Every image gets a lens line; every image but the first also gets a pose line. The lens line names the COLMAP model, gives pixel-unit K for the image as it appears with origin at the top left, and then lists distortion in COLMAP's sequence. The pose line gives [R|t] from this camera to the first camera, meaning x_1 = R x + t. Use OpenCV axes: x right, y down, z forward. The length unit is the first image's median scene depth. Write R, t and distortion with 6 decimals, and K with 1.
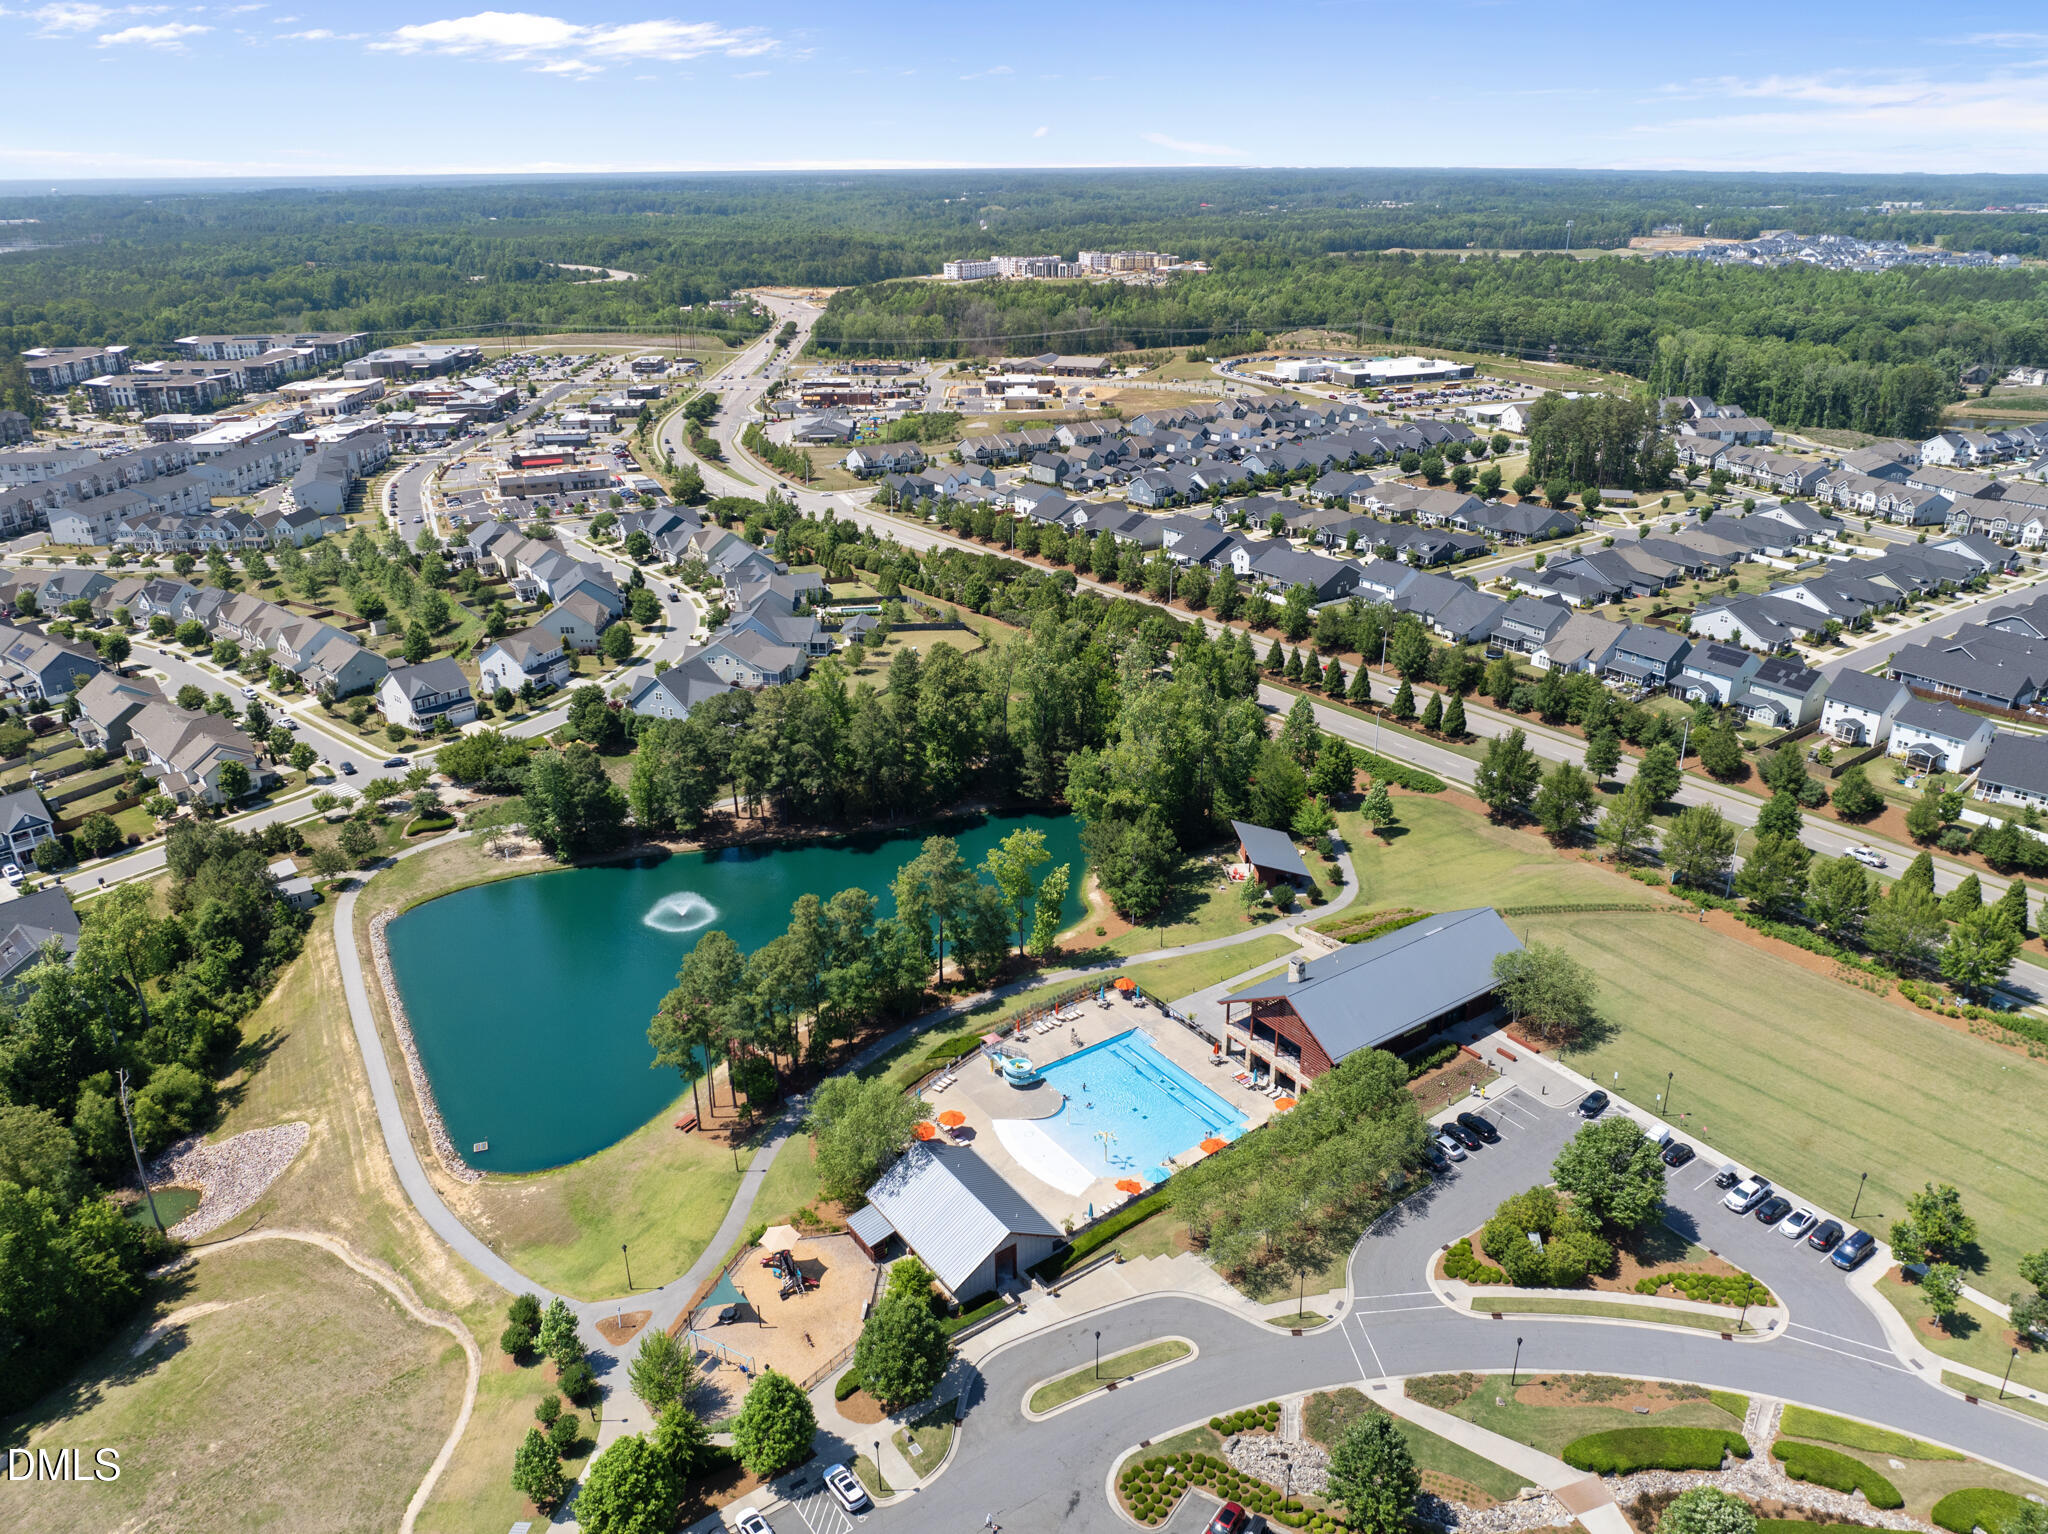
lens RADIAL K [[1432.0, 0, 1019.9], [0, 1432.0, 775.8], [0, 0, 1]] dist [-0.049006, 0.015724]
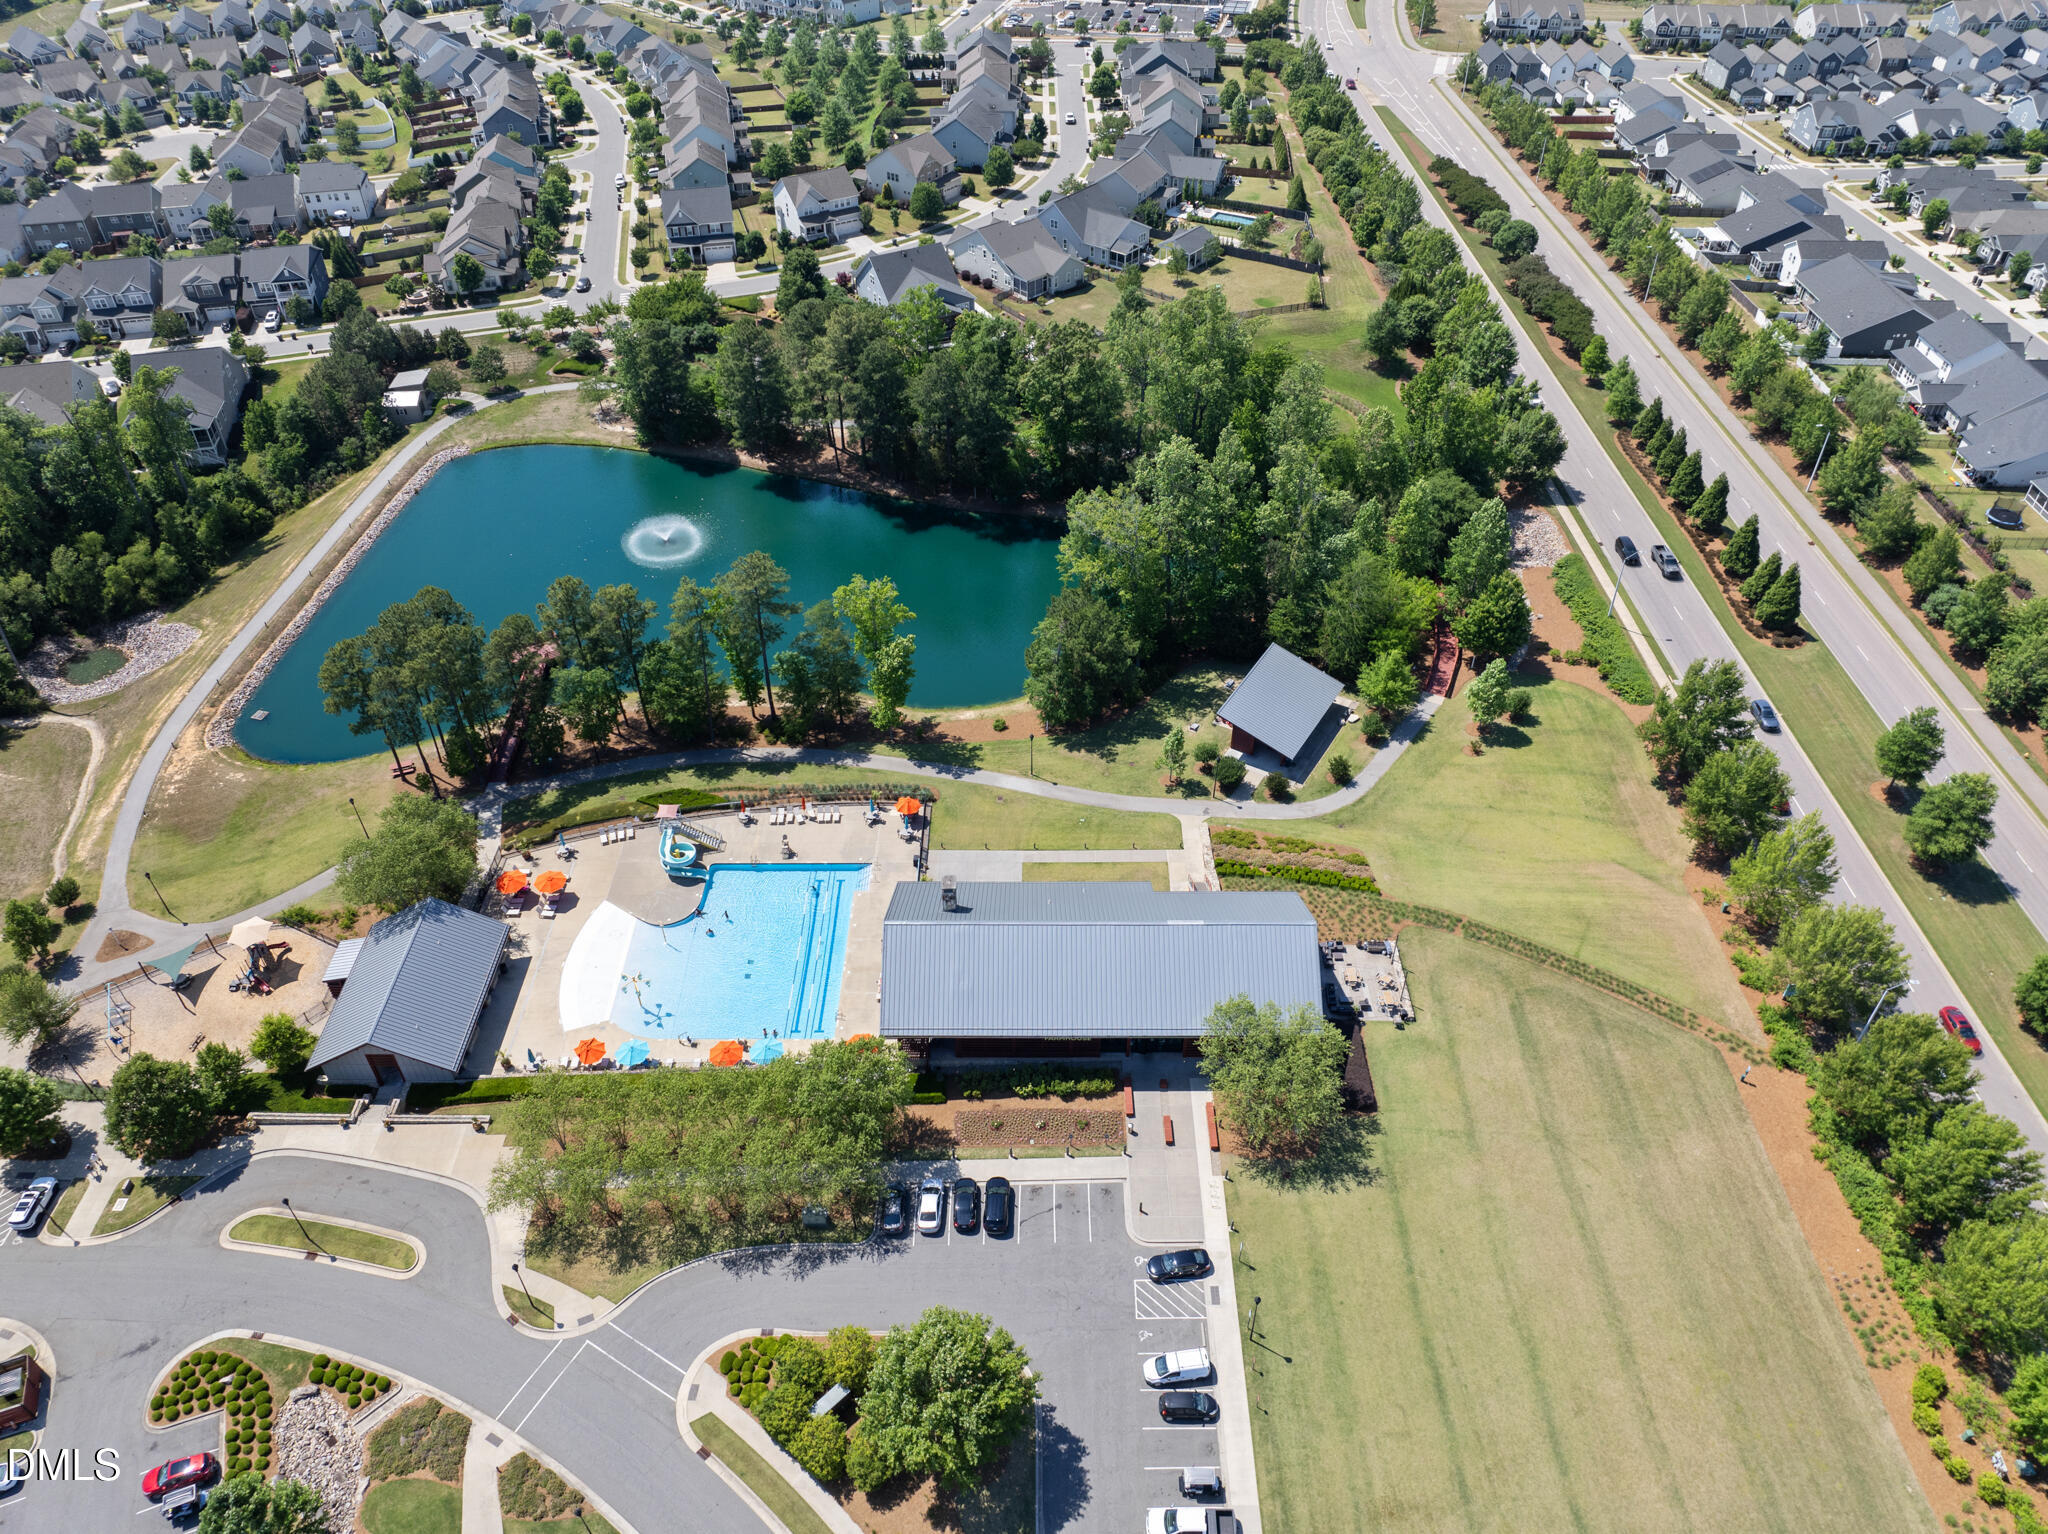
lens RADIAL K [[1432.0, 0, 1024.3], [0, 1432.0, 763.2], [0, 0, 1]] dist [-0.049006, 0.015724]
pose [[0.815559, 0.377221, -0.438827, 0.410104], [-0.227611, 0.906317, 0.356066, -0.151819], [0.532031, -0.190511, 0.825014, 0.340397]]
